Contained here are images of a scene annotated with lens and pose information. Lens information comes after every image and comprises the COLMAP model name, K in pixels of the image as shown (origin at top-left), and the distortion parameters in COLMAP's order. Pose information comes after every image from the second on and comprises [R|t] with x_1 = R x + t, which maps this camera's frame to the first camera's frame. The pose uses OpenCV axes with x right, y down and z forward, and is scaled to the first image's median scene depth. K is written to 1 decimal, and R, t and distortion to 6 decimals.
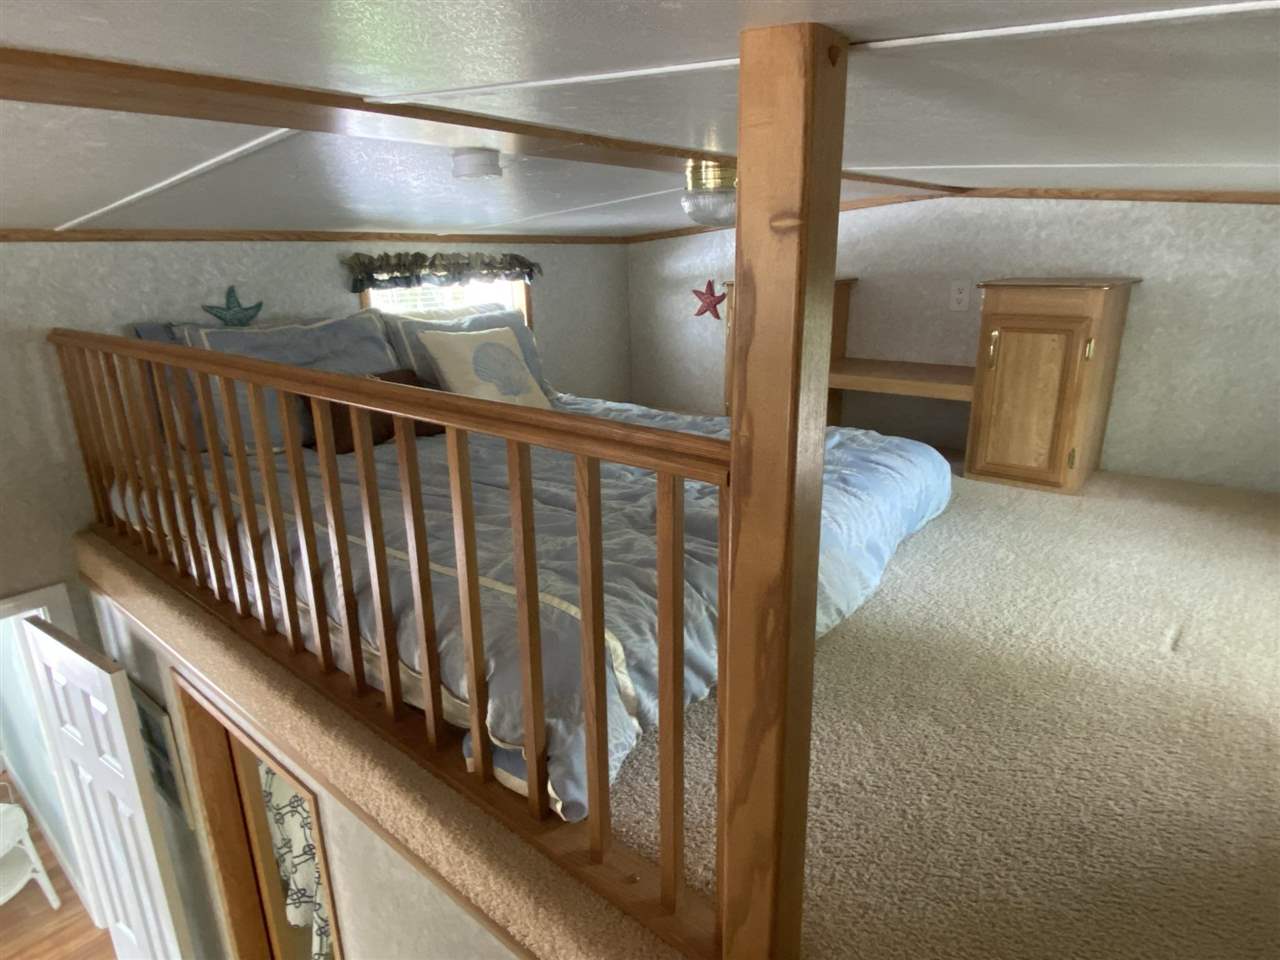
lens RADIAL K [[727.2, 0, 640.0], [0, 727.2, 480.0], [0, 0, 1]] dist [0.061099, -0.064259]
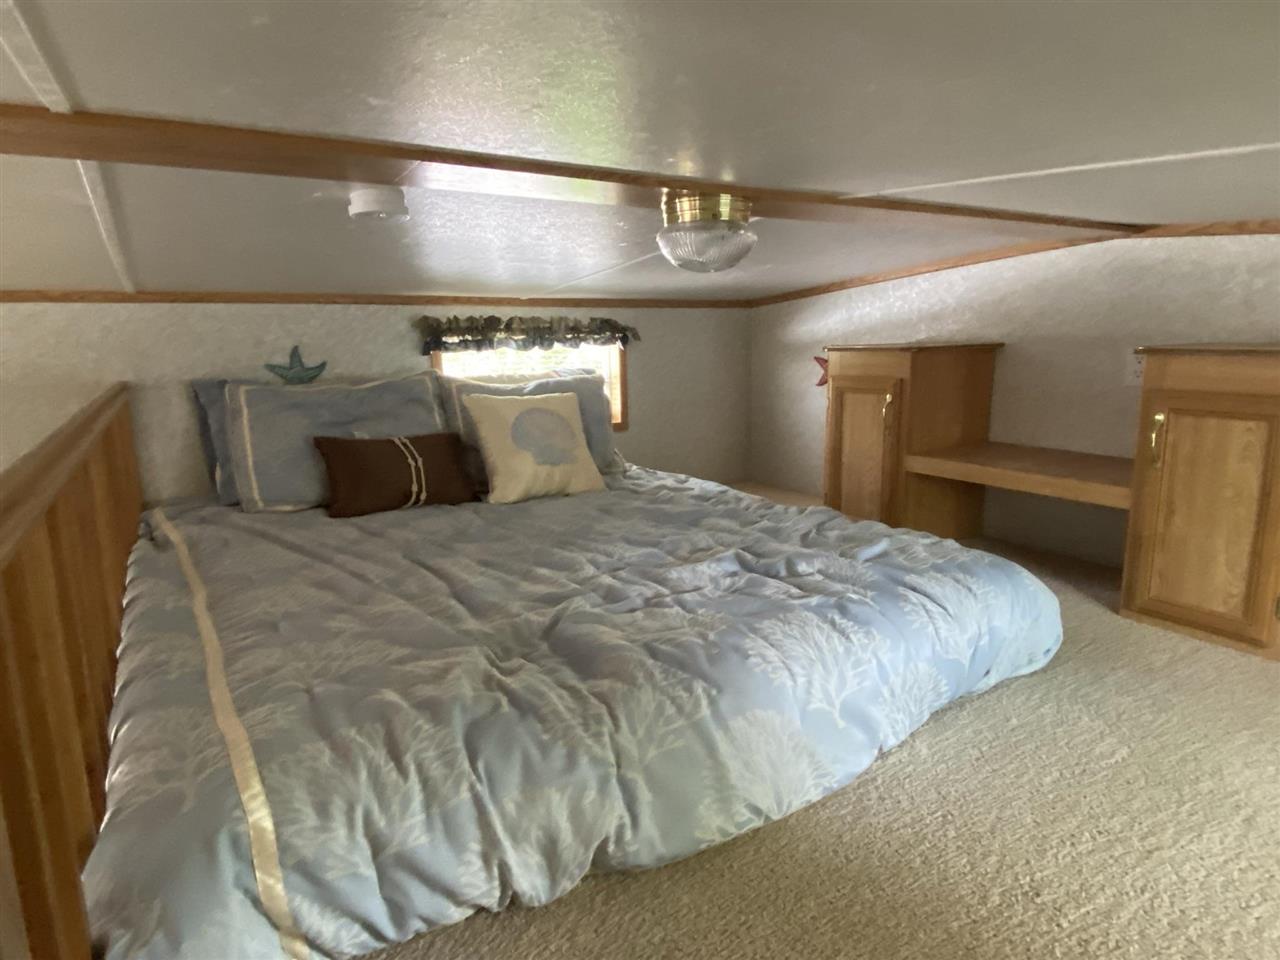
lens RADIAL K [[727.2, 0, 640.0], [0, 727.2, 480.0], [0, 0, 1]] dist [0.061099, -0.064259]
pose [[0.950486, 0.060044, -0.304911, 0.212136], [-0.089177, 0.992591, -0.082521, -0.033195], [0.297697, 0.105626, 0.948799, 0.173360]]
